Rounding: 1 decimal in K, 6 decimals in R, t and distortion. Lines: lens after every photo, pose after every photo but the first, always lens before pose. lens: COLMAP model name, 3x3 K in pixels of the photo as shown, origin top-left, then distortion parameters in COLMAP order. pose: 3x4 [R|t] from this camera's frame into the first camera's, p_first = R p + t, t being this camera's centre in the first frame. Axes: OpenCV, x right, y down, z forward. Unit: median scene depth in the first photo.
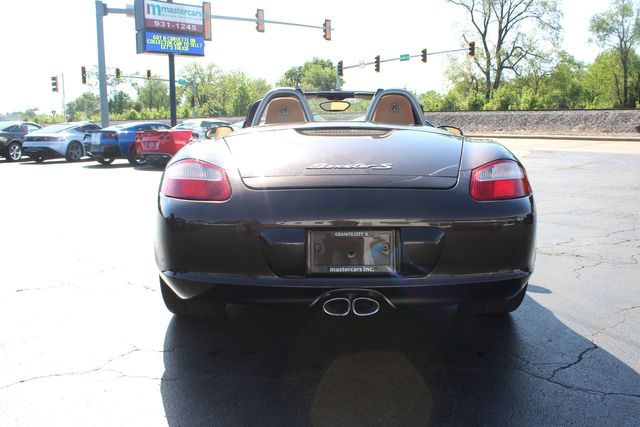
lens RADIAL K [[611.6, 0, 320.0], [0, 611.6, 213.5], [0, 0, 1]] dist [-0.162902, 0.174878]
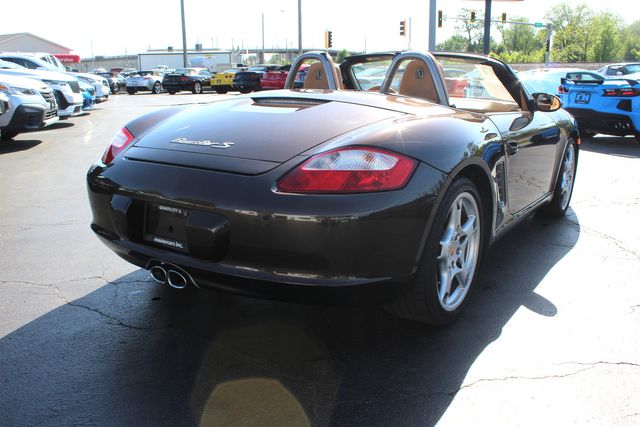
lens RADIAL K [[598.6, 0, 320.0], [0, 598.6, 213.5], [0, 0, 1]] dist [-0.162310, 0.172283]
pose [[0.825116, 0.141521, -0.546952, 0.530412], [-0.087014, 0.988400, 0.124477, -0.069824], [0.558223, -0.055116, 0.827858, 0.196837]]
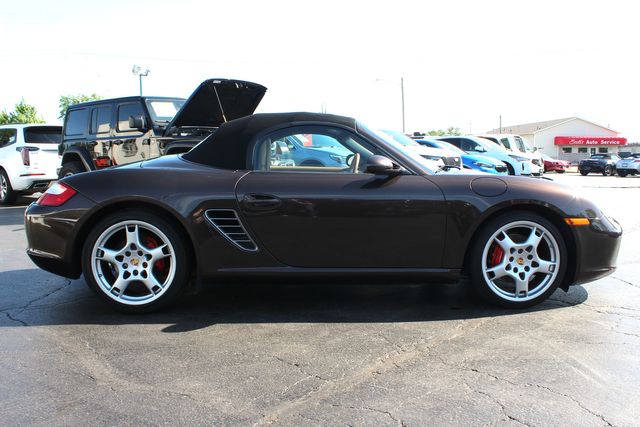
lens RADIAL K [[598.6, 0, 320.0], [0, 598.6, 213.5], [0, 0, 1]] dist [-0.162310, 0.172283]
pose [[0.036890, 0.104007, -0.993892, 1.283604], [-0.137170, 0.985682, 0.098057, -0.173948], [0.989860, 0.132715, 0.050628, 1.140264]]
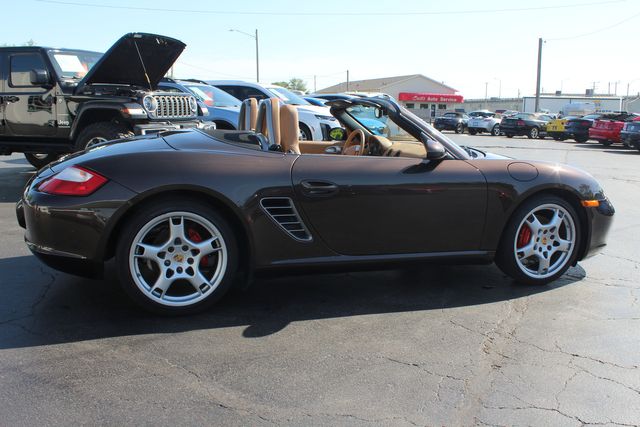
lens RADIAL K [[598.6, 0, 320.0], [0, 598.6, 213.5], [0, 0, 1]] dist [-0.162310, 0.172283]
pose [[0.303343, 0.182381, -0.935265, 1.168500], [-0.159933, 0.977333, 0.138712, -0.174281], [0.939364, 0.107502, 0.325636, 0.788508]]
